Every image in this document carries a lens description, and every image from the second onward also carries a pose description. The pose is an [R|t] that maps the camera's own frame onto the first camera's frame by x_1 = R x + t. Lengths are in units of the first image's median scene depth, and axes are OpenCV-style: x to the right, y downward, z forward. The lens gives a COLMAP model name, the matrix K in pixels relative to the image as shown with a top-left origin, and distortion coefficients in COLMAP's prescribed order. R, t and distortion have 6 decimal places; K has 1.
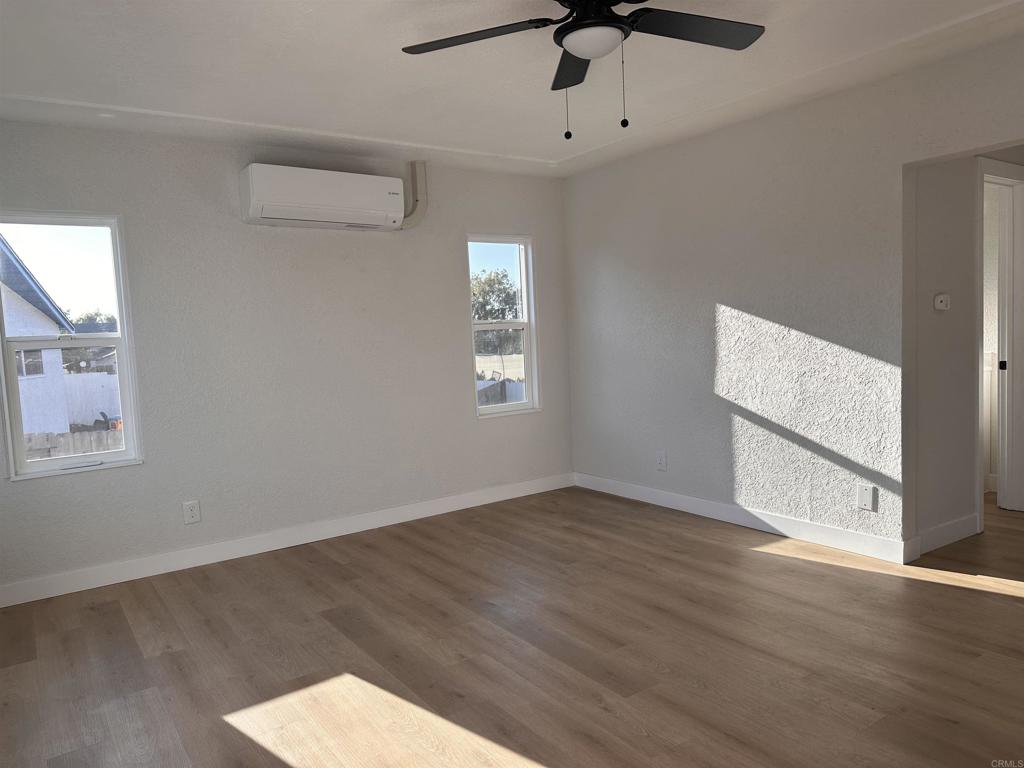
lens RADIAL K [[709.7, 0, 514.4], [0, 709.7, 392.4], [0, 0, 1]] dist [0.123484, -0.170706]
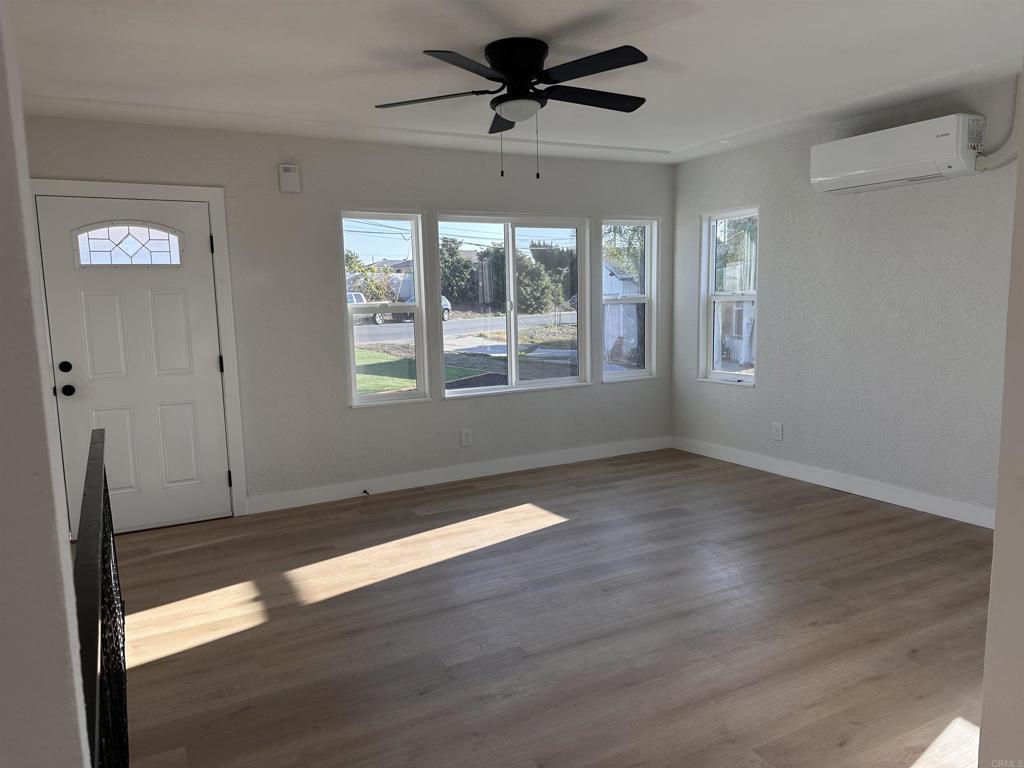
lens RADIAL K [[707.5, 0, 515.2], [0, 707.5, 405.7], [0, 0, 1]] dist [0.126995, -0.148580]
pose [[-0.100118, 0.200869, -0.974489, 0.848441], [-0.053509, 0.976905, 0.206865, -0.122428], [0.993536, 0.072855, -0.087057, 0.638003]]
